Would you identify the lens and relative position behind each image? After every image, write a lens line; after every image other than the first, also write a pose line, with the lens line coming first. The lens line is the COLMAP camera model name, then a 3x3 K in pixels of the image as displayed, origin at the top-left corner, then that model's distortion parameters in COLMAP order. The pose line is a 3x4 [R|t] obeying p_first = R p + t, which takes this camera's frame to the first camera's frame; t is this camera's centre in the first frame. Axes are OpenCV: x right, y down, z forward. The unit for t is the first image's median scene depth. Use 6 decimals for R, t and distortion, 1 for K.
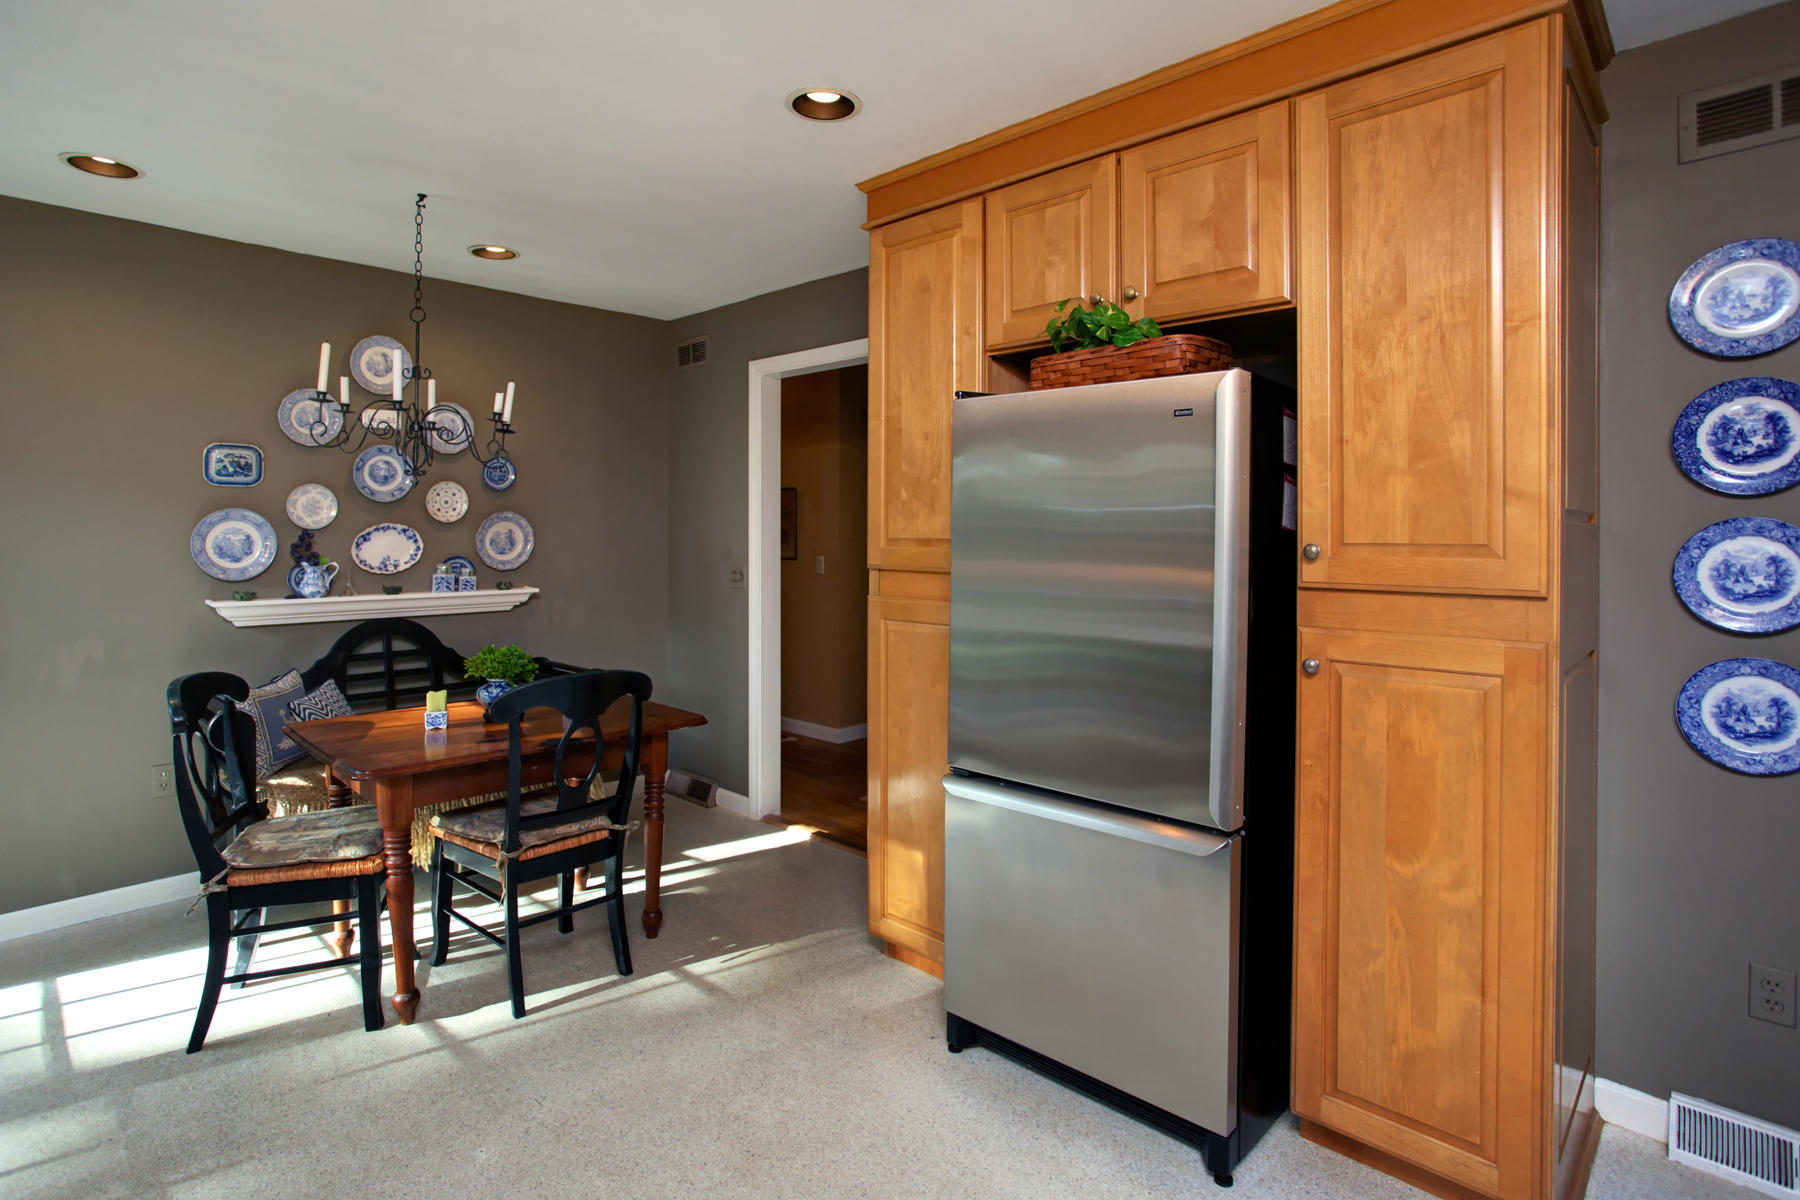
lens RADIAL K [[918.2, 0, 911.7], [0, 918.2, 524.5], [0, 0, 1]] dist [-0.042175, 0.019675]
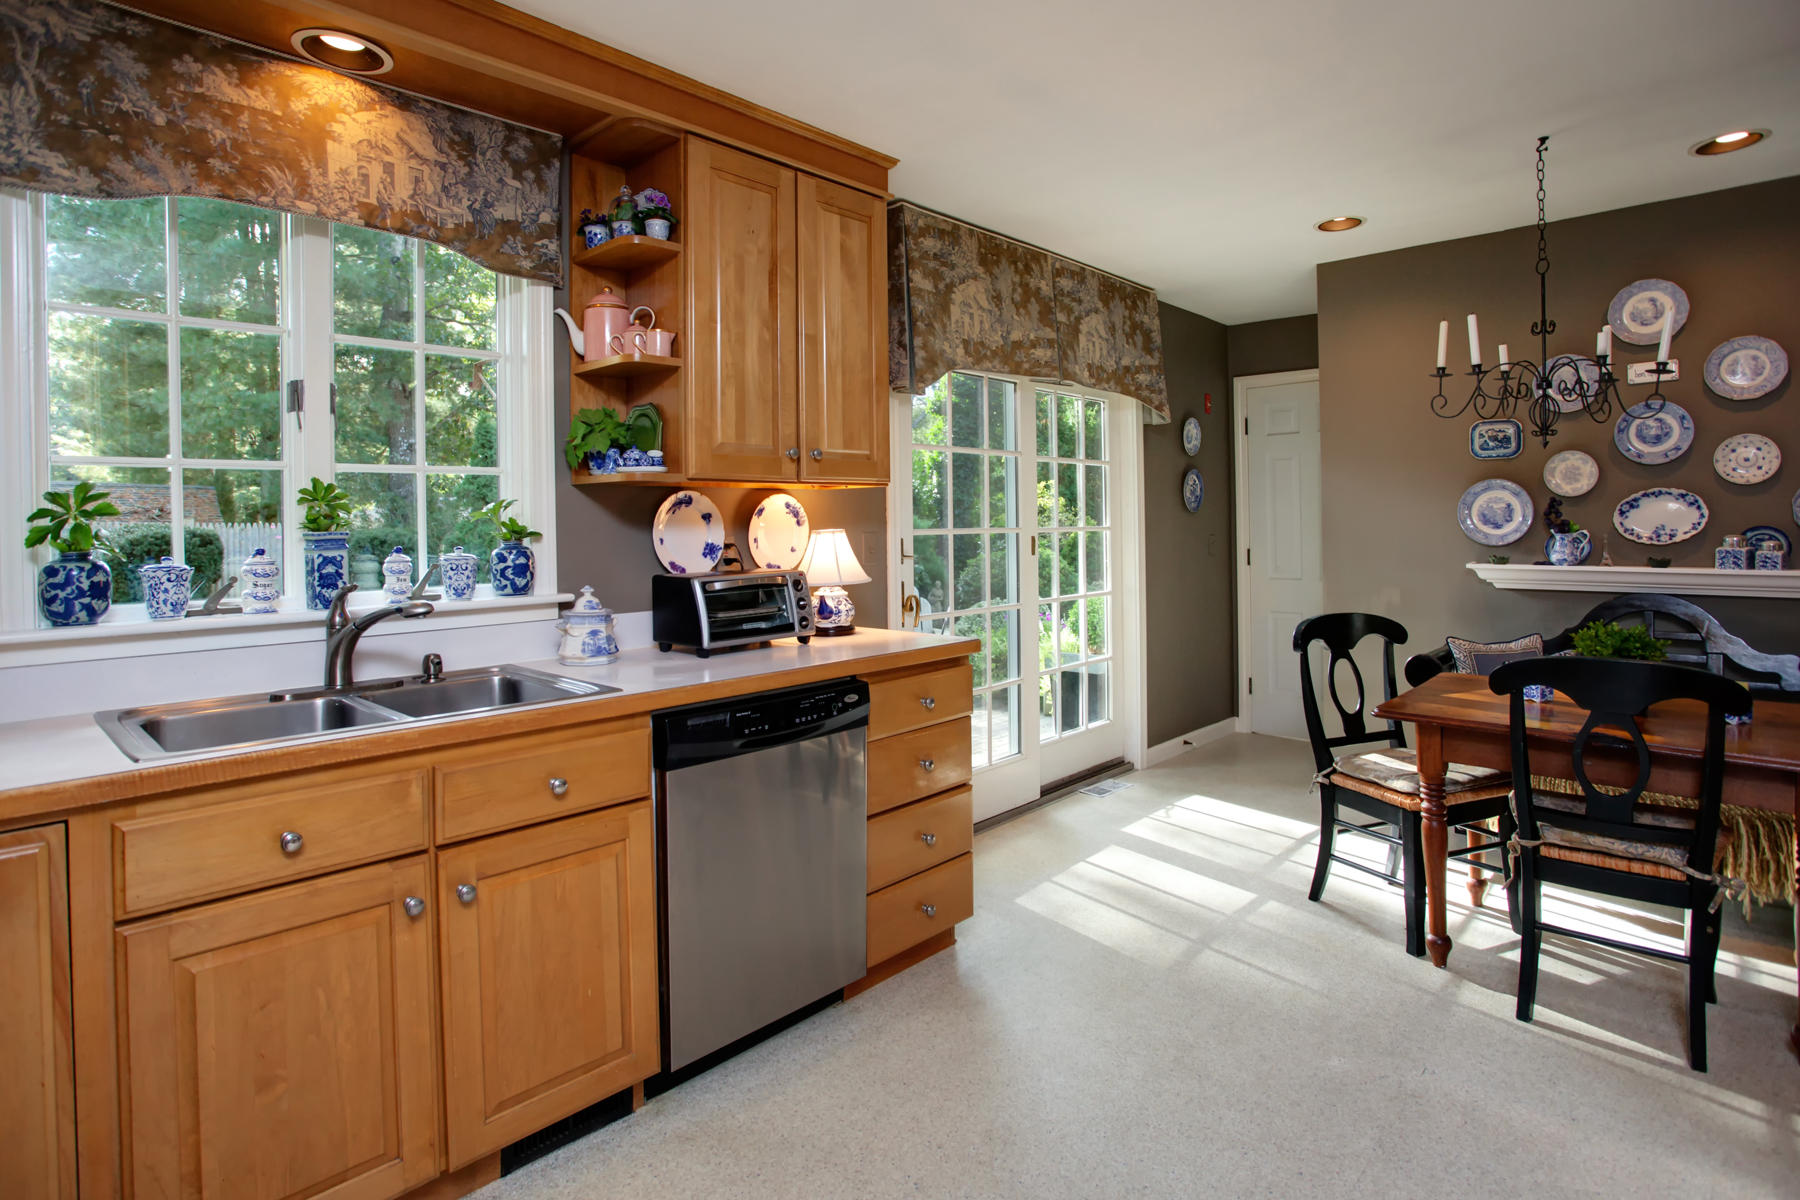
lens RADIAL K [[956.5, 0, 888.7], [0, 956.5, 525.6], [0, 0, 1]] dist [-0.058336, 0.029127]
pose [[0.001677, 0.003566, -0.999992, 0.357298], [0.017307, 0.999844, 0.003595, 0.020637], [0.999849, -0.017313, 0.001615, 0.256609]]
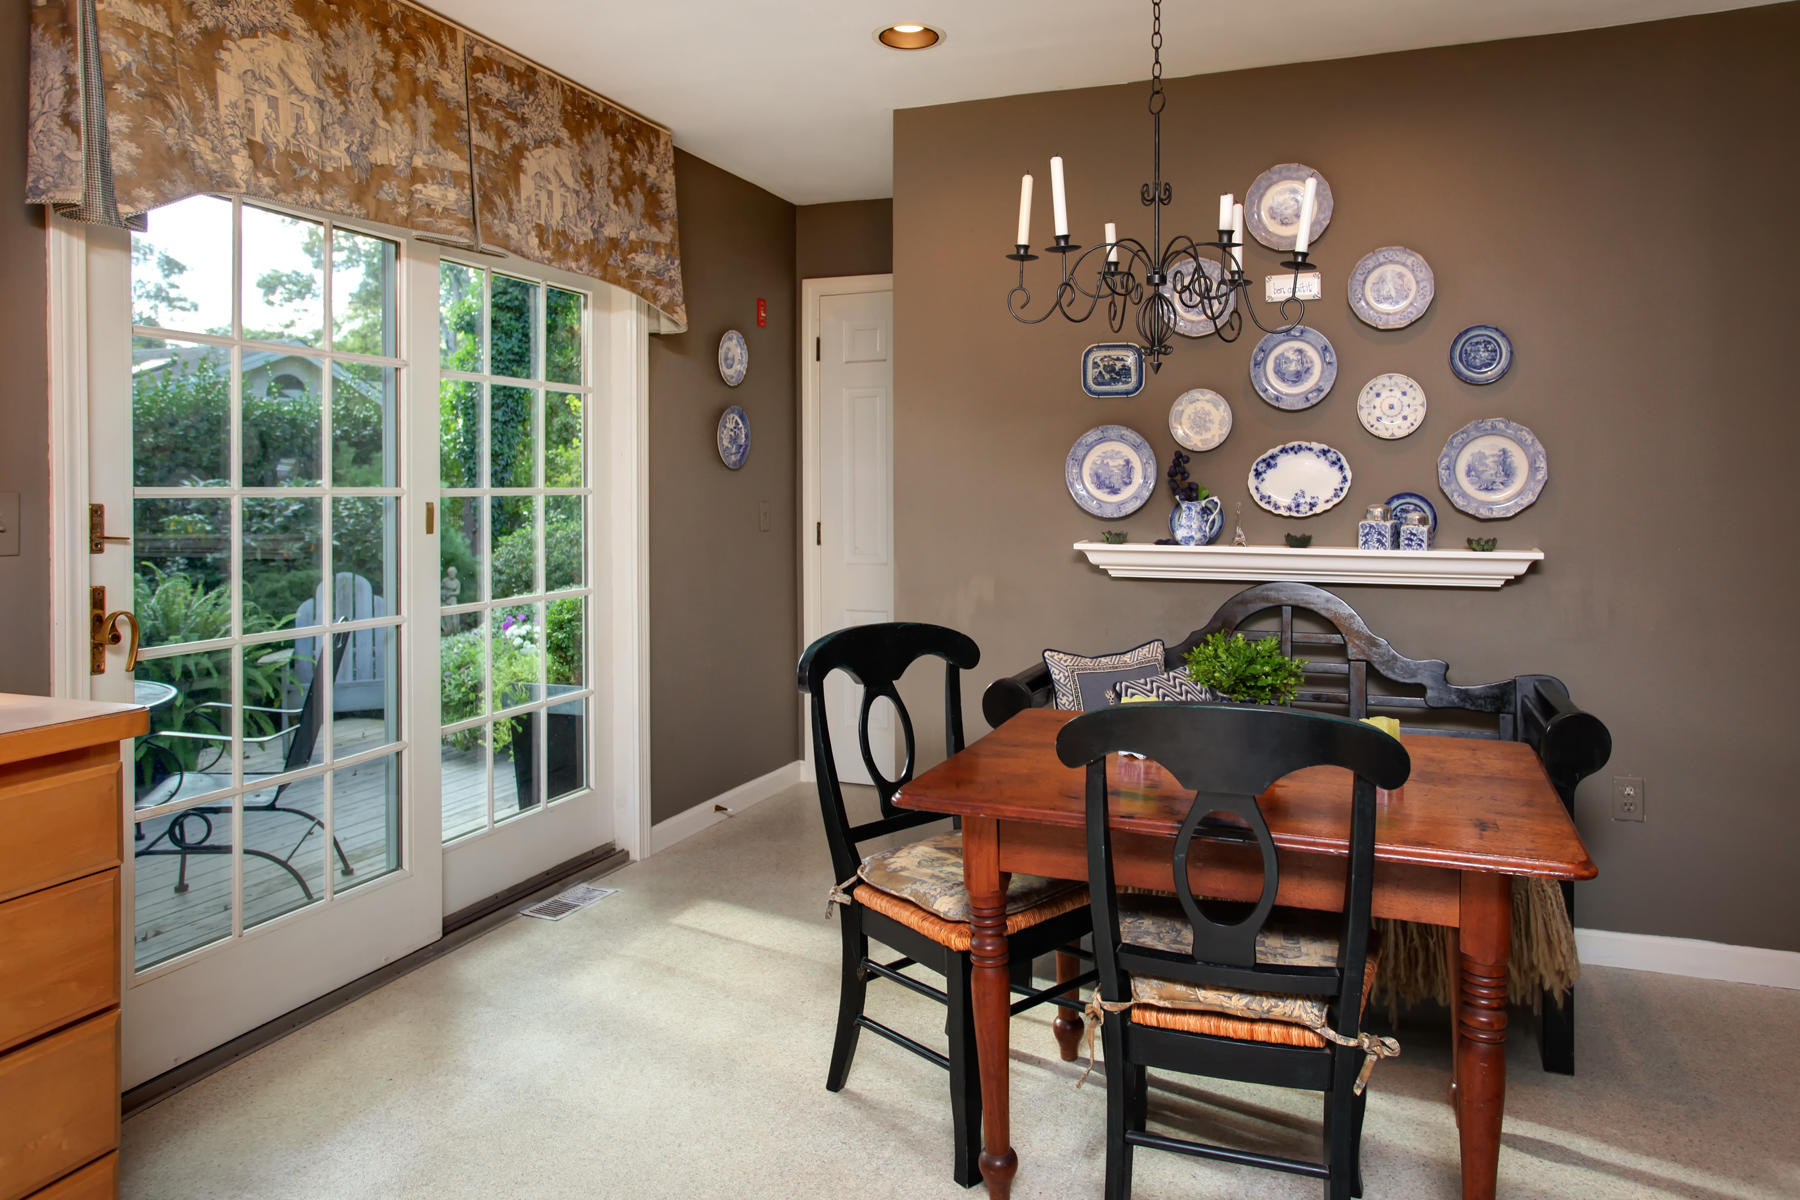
lens RADIAL K [[1186.6, 0, 951.6], [0, 1186.6, 487.9], [0, 0, 1]] dist [-0.028748, 0.040630]
pose [[0.392369, 0.002231, -0.919805, 0.135859], [0.005917, 0.999970, 0.004950, 0.028938], [0.919789, -0.007385, 0.392344, 0.446132]]
